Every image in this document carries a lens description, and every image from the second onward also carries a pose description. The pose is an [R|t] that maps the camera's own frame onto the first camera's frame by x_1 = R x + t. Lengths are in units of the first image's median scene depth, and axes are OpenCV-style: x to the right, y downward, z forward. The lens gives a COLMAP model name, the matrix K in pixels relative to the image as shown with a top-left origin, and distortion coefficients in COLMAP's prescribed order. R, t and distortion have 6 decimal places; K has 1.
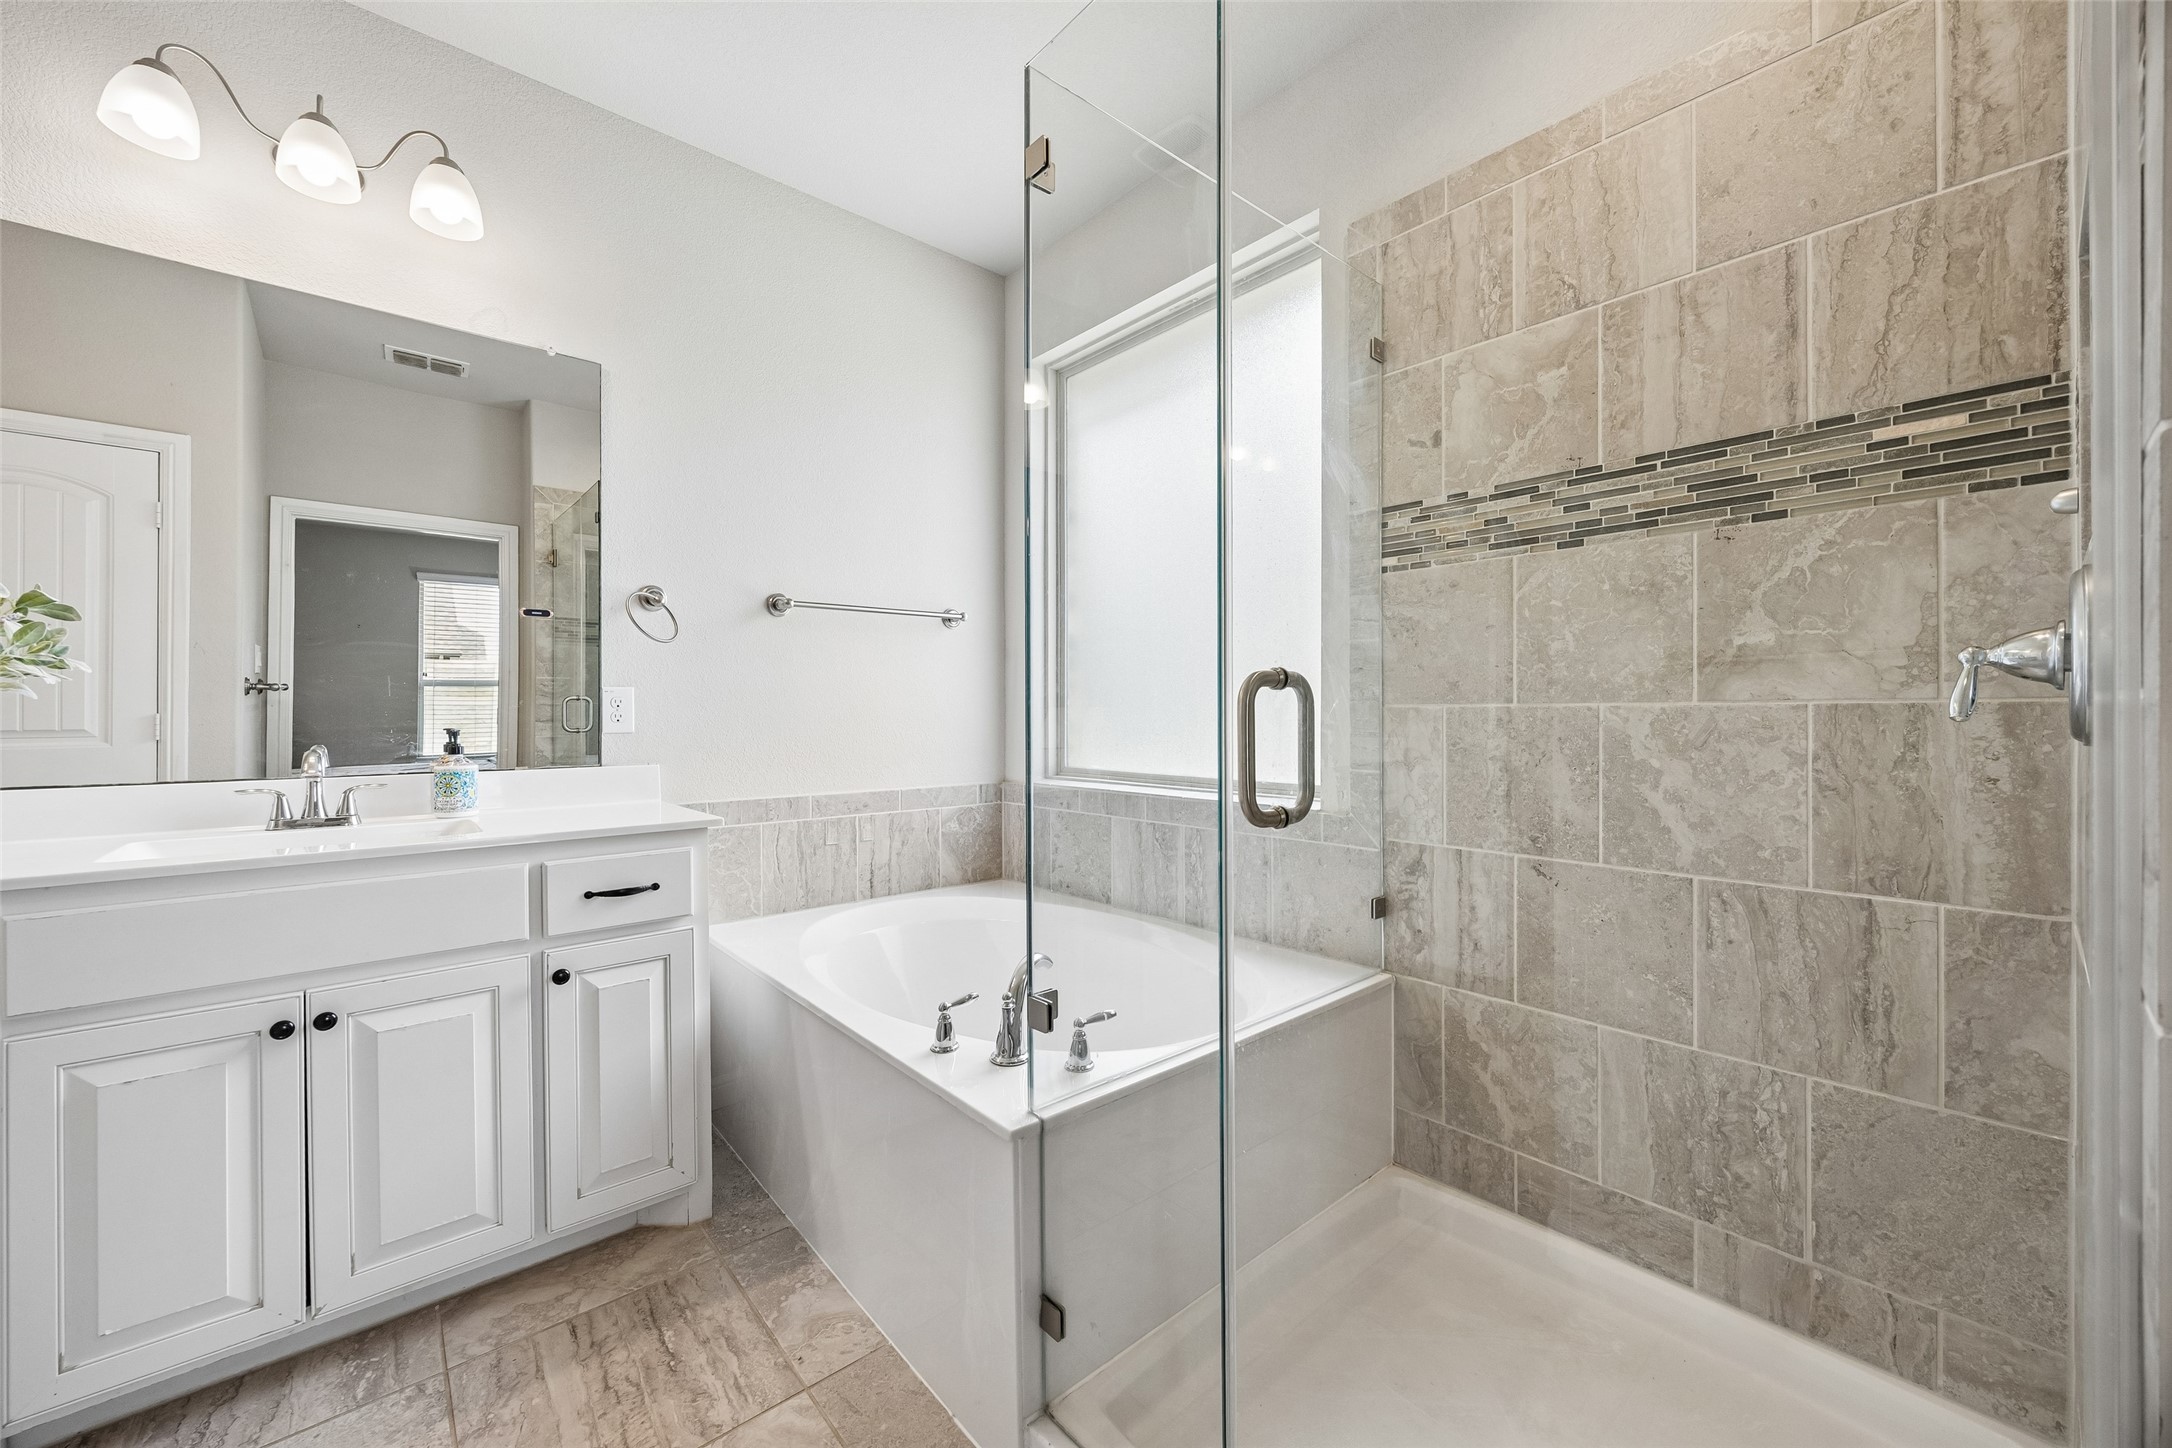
lens RADIAL K [[827.5, 0, 1092.3], [0, 827.5, 721.4], [0, 0, 1]] dist [-0.005929, 0.000746]
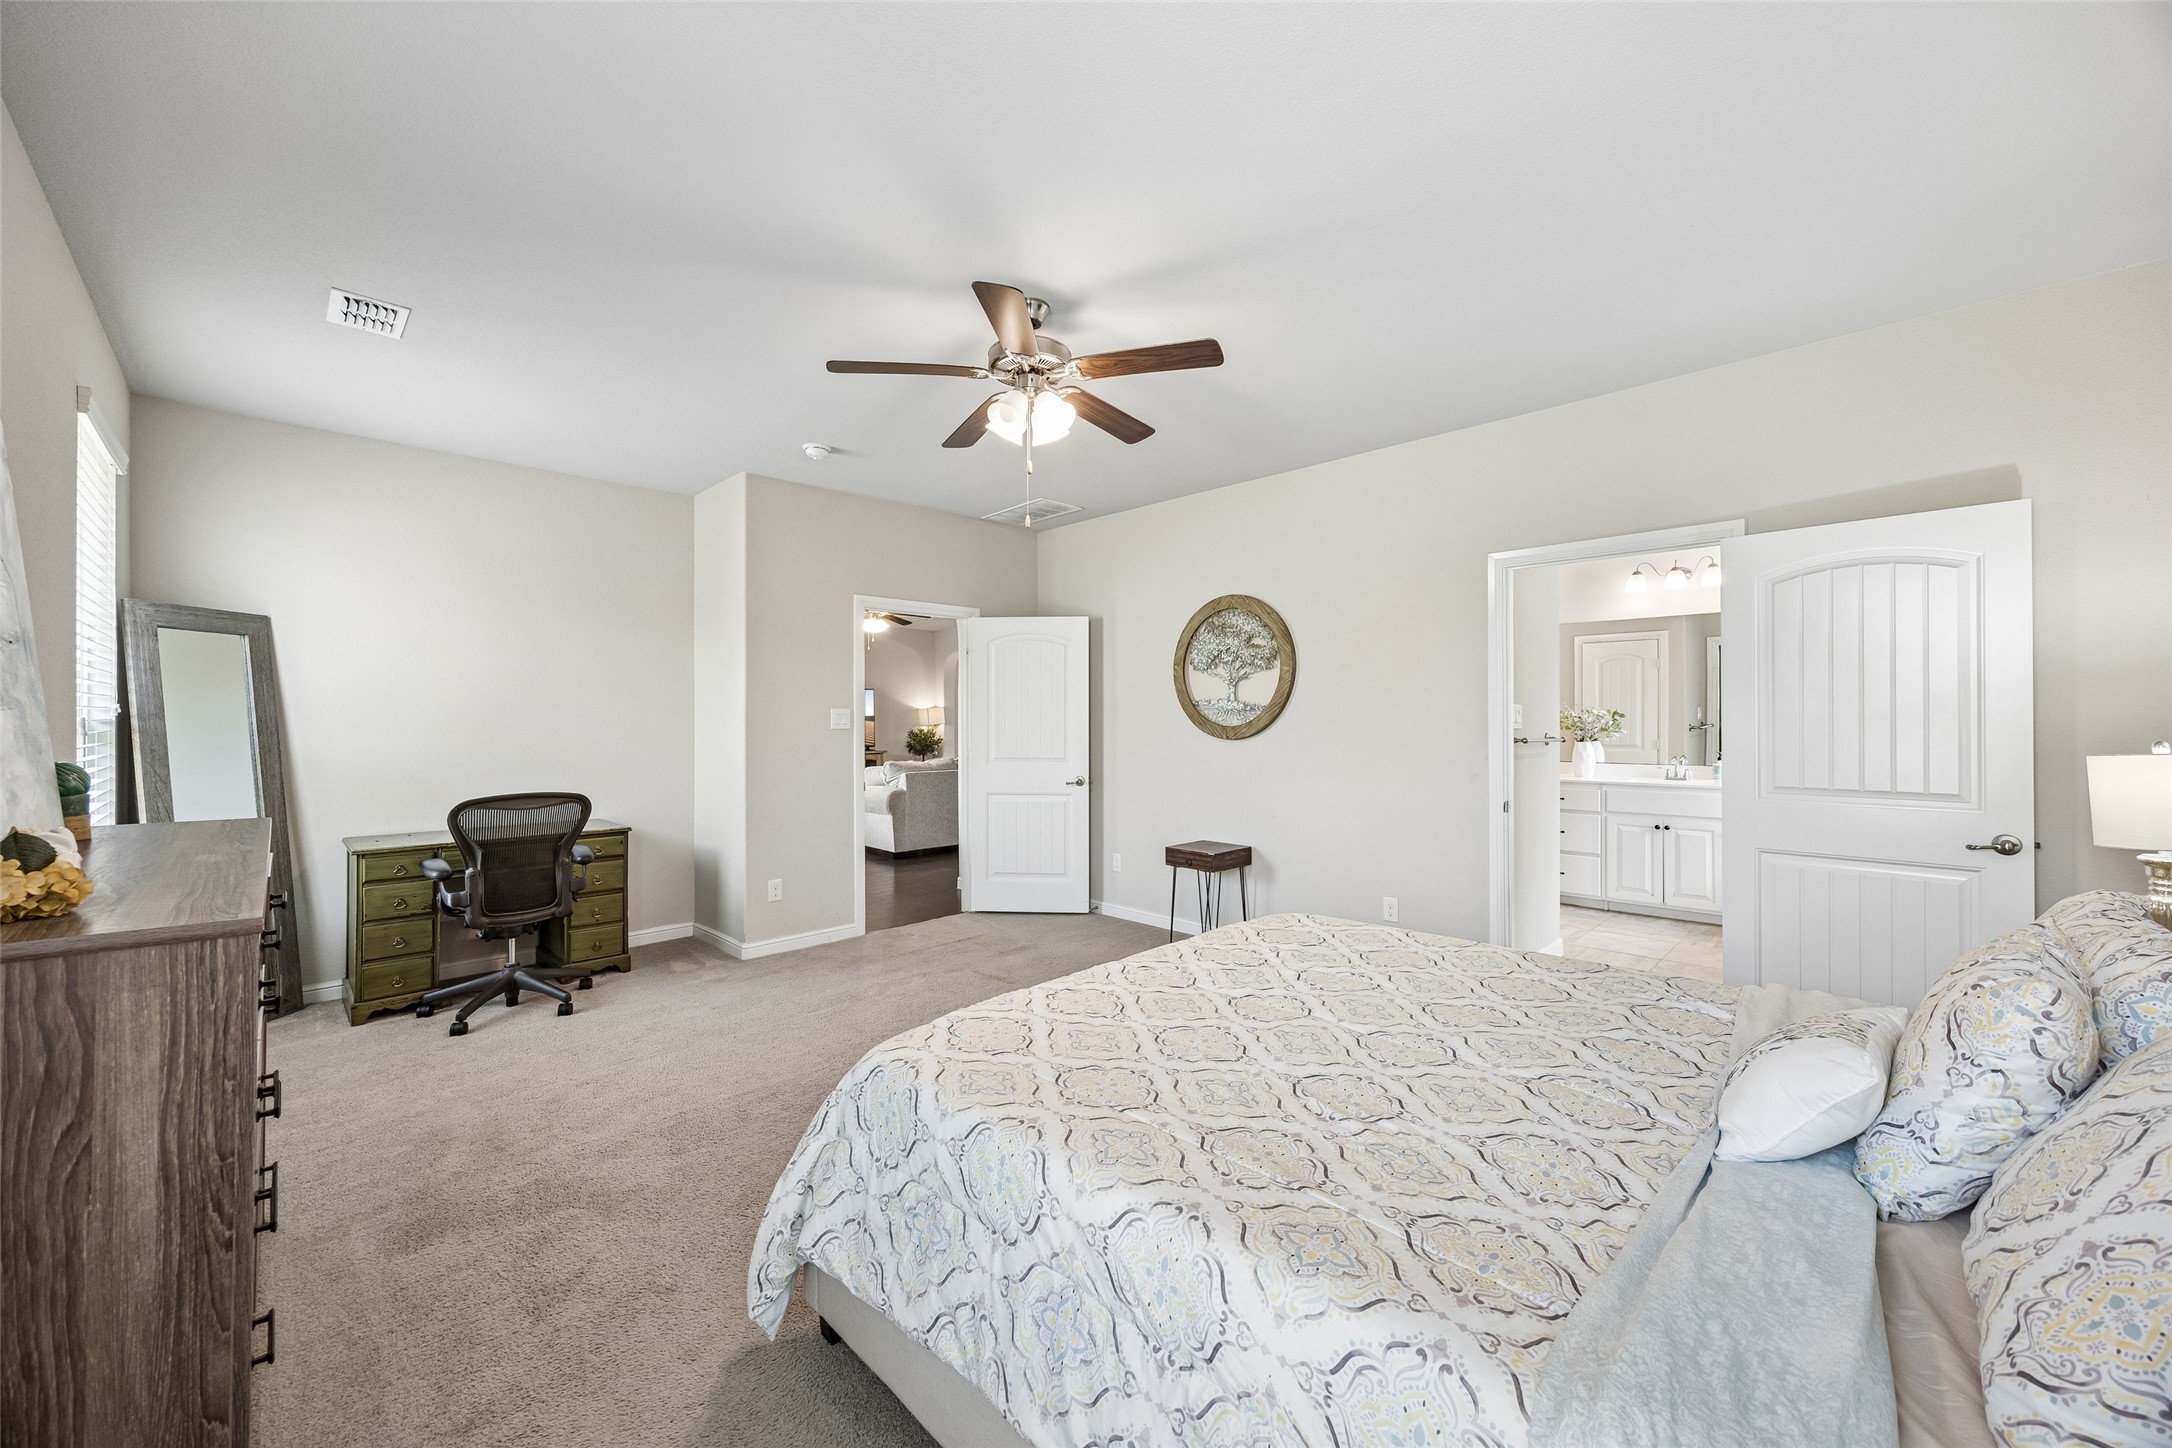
lens RADIAL K [[827.5, 0, 1078.3], [0, 827.5, 724.4], [0, 0, 1]] dist [-0.005929, 0.000746]
pose [[0.054232, -0.002673, -0.998525, 7.381668], [0.001802, 0.999995, -0.002579, -0.304660], [0.998527, -0.001660, 0.054236, -5.212429]]
